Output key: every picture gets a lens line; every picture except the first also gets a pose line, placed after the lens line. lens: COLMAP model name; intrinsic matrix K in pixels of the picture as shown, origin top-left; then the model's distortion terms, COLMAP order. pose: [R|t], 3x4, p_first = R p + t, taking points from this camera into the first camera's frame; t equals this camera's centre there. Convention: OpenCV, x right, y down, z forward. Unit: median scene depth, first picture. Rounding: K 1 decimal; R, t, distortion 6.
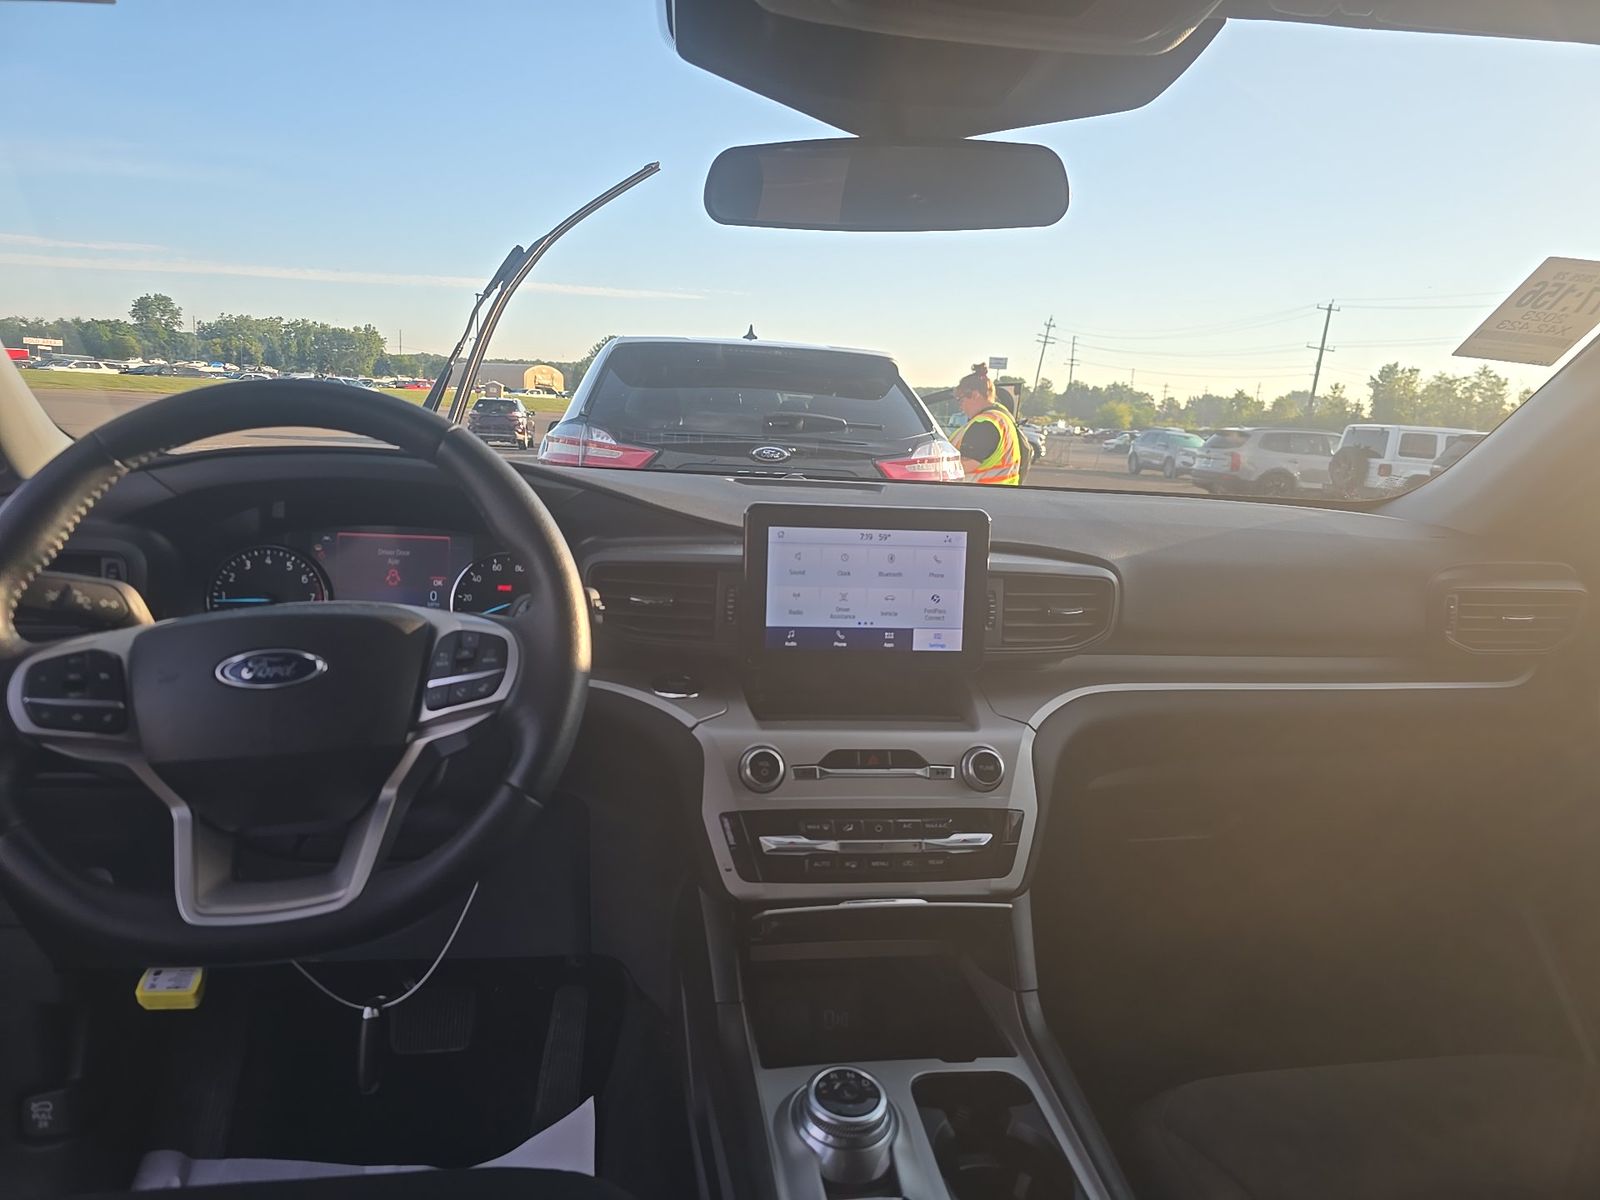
lens RADIAL K [[1103.7, 0, 800.0], [0, 1103.7, 600.0], [0, 0, 1]] dist [0.094972, 0.001700]
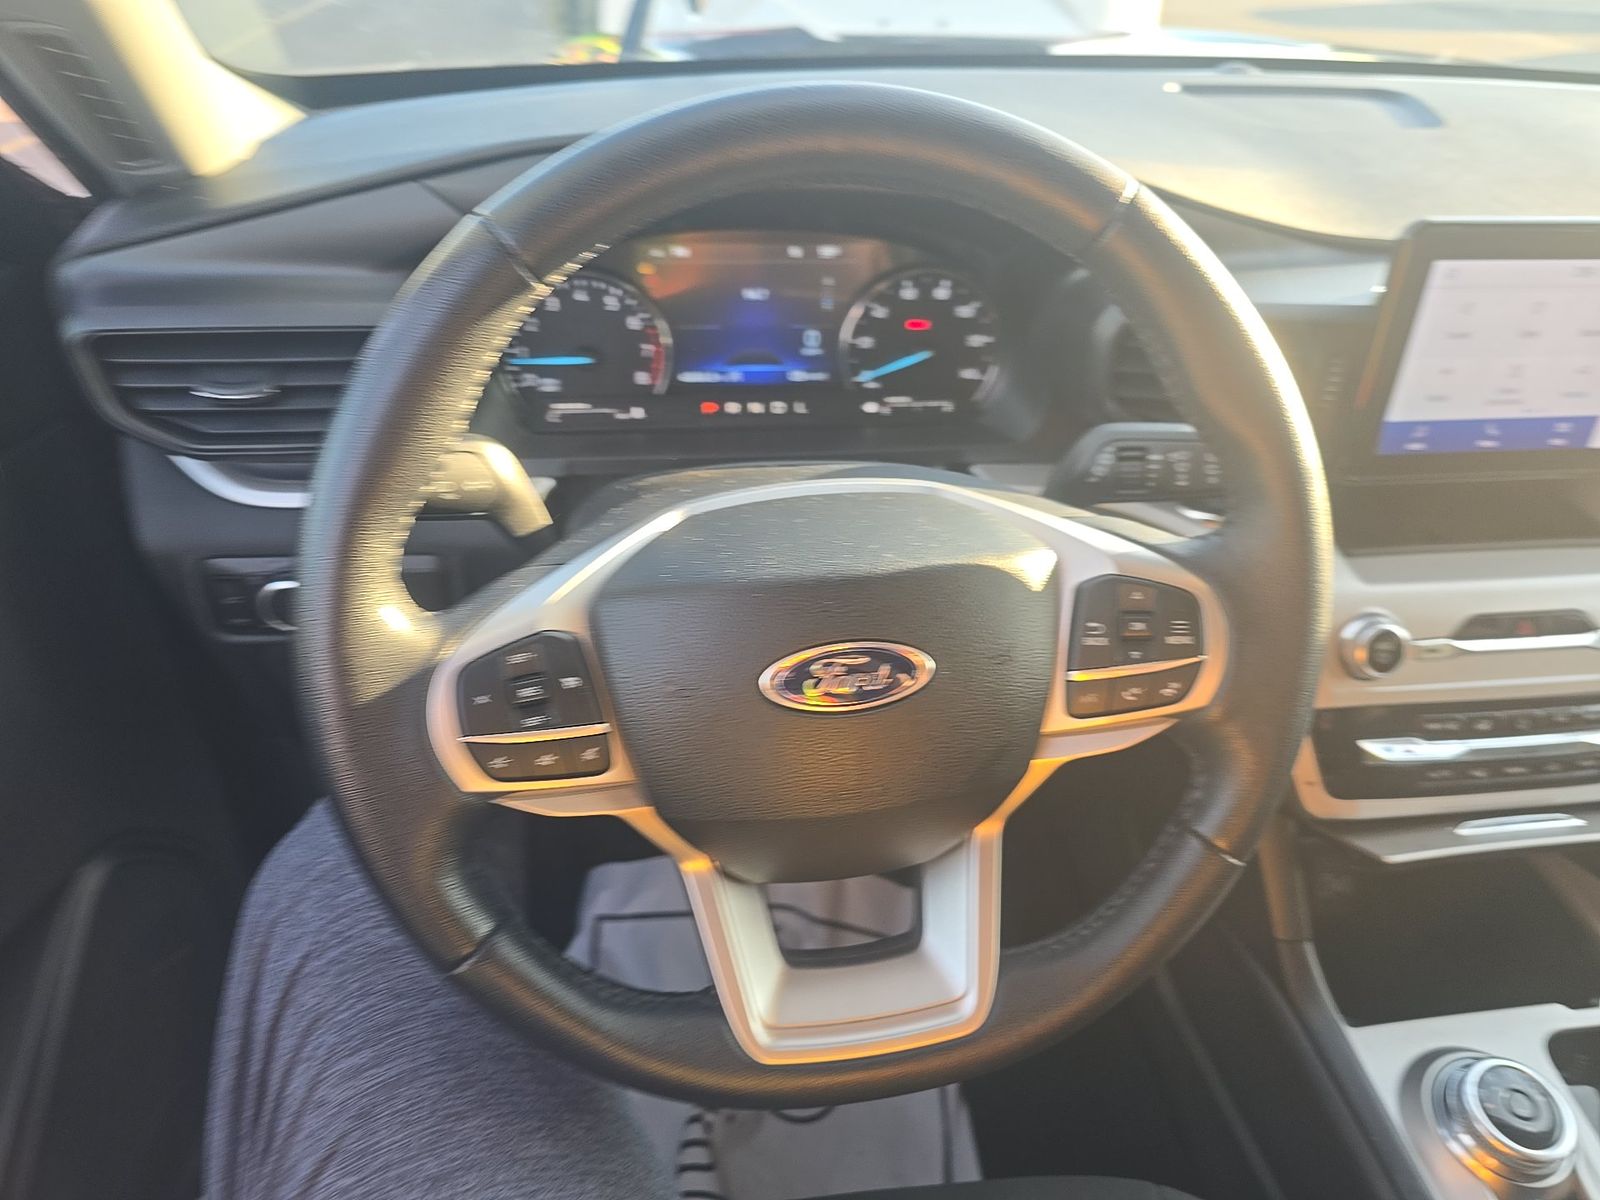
lens RADIAL K [[1148.2, 0, 800.0], [0, 1148.2, 600.0], [0, 0, 1]] dist [0.006394, 0.000802]
pose [[0.999917, 0.004706, -0.012034, -0.365438], [0.000954, 0.901896, 0.431953, -0.172037], [0.012886, -0.431929, 0.901816, 0.370141]]
